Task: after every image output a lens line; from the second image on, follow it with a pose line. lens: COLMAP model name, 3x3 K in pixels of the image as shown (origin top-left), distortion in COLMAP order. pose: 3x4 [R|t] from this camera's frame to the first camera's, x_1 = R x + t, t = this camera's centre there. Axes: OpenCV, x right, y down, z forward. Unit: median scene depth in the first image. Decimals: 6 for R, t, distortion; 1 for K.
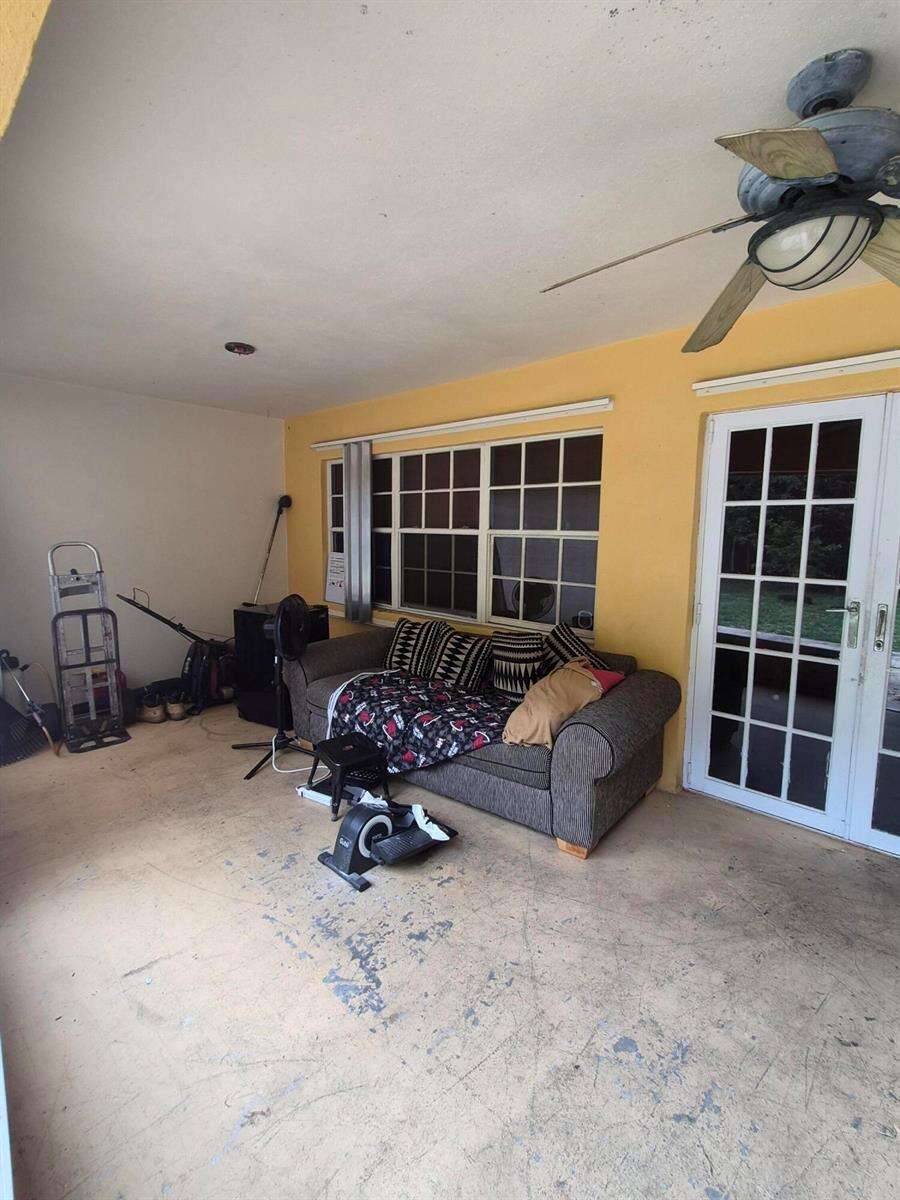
lens RADIAL K [[551.5, 0, 451.7], [0, 551.5, 597.9], [0, 0, 1]] dist [0.003161, 0.000911]
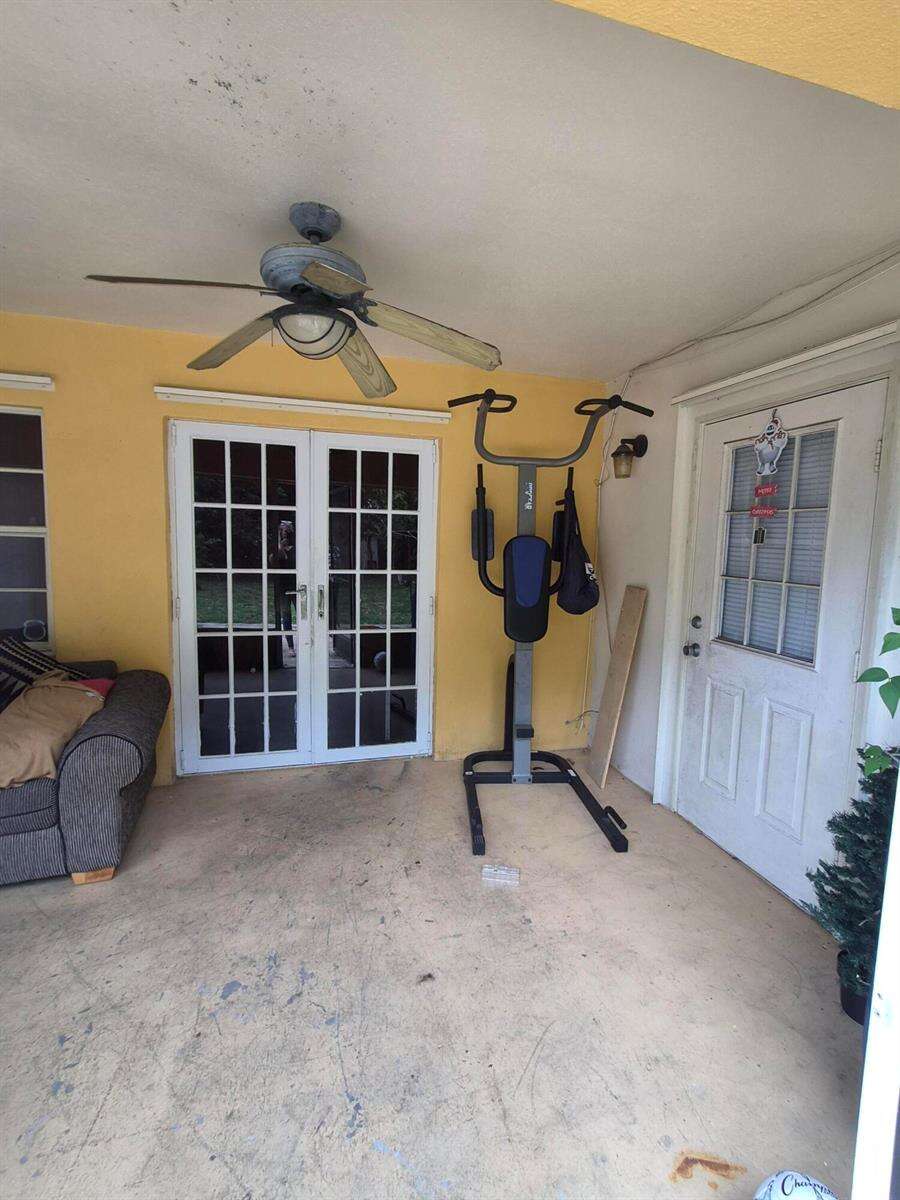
lens RADIAL K [[551.5, 0, 450.5], [0, 551.5, 598.8], [0, 0, 1]] dist [0.003161, 0.000911]
pose [[0.538487, -0.091251, 0.837679, -0.188569], [0.083358, 0.995012, 0.054804, -0.003341], [-0.838501, 0.040316, 0.543407, -0.011463]]
